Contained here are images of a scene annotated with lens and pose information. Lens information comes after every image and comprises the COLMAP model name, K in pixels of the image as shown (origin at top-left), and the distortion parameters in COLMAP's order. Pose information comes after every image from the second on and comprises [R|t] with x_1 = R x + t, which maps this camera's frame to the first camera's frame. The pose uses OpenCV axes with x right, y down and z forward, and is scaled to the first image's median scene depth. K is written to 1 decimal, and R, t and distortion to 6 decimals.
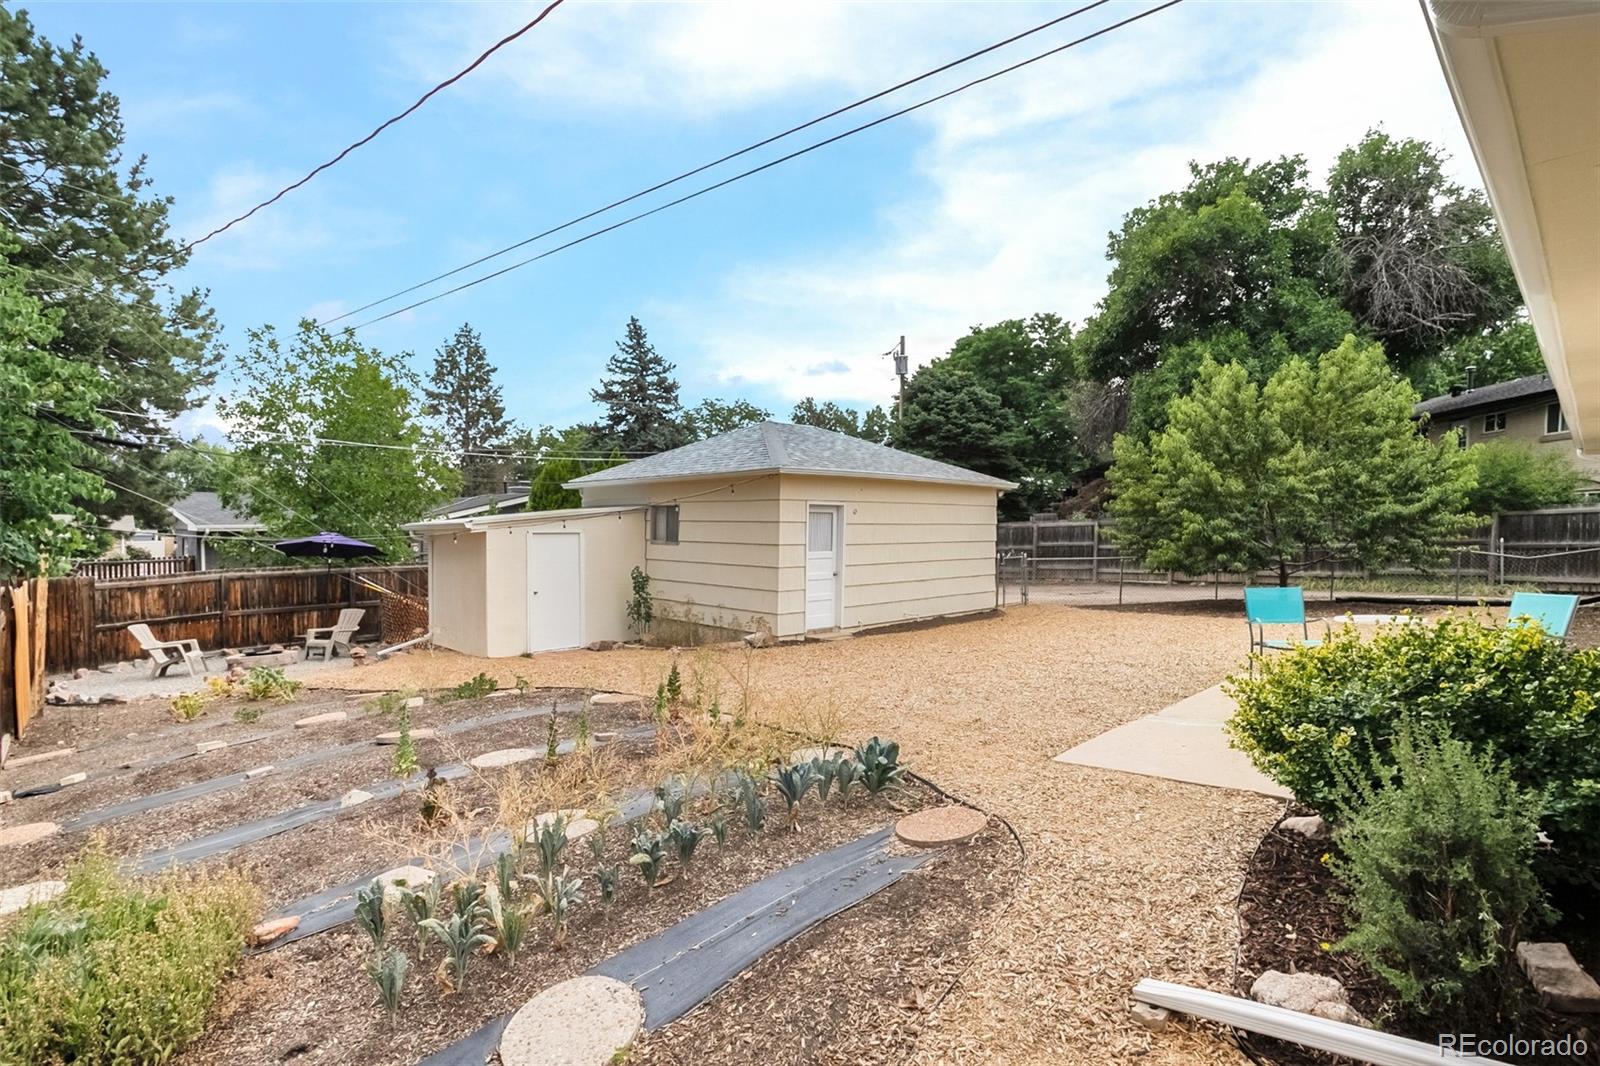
lens RADIAL K [[784.1, 0, 799.0], [0, 784.1, 549.4], [0, 0, 1]] dist [-0.101792, 0.060571]
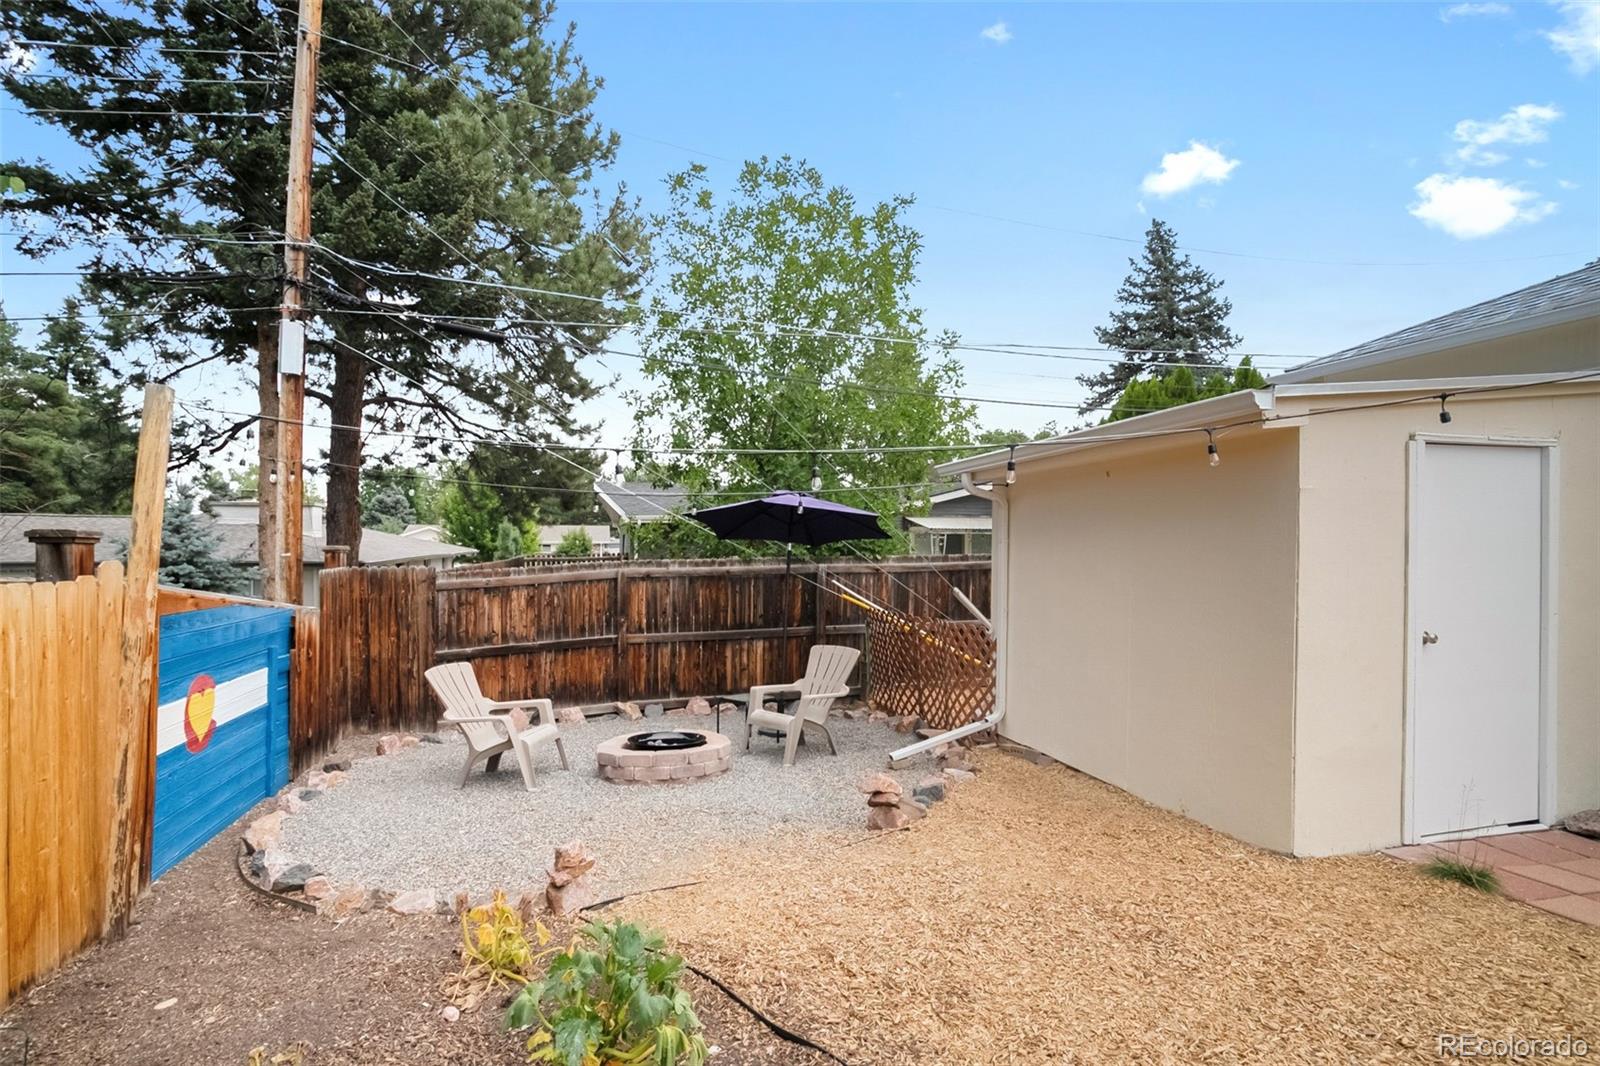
lens RADIAL K [[766.0, 0, 793.8], [0, 766.0, 536.6], [0, 0, 1]] dist [-0.063521, 0.032507]
pose [[0.873113, -0.004212, -0.487500, -0.355540], [-0.012787, 0.999421, -0.031536, 0.024019], [0.487351, 0.033768, 0.872553, 0.540440]]
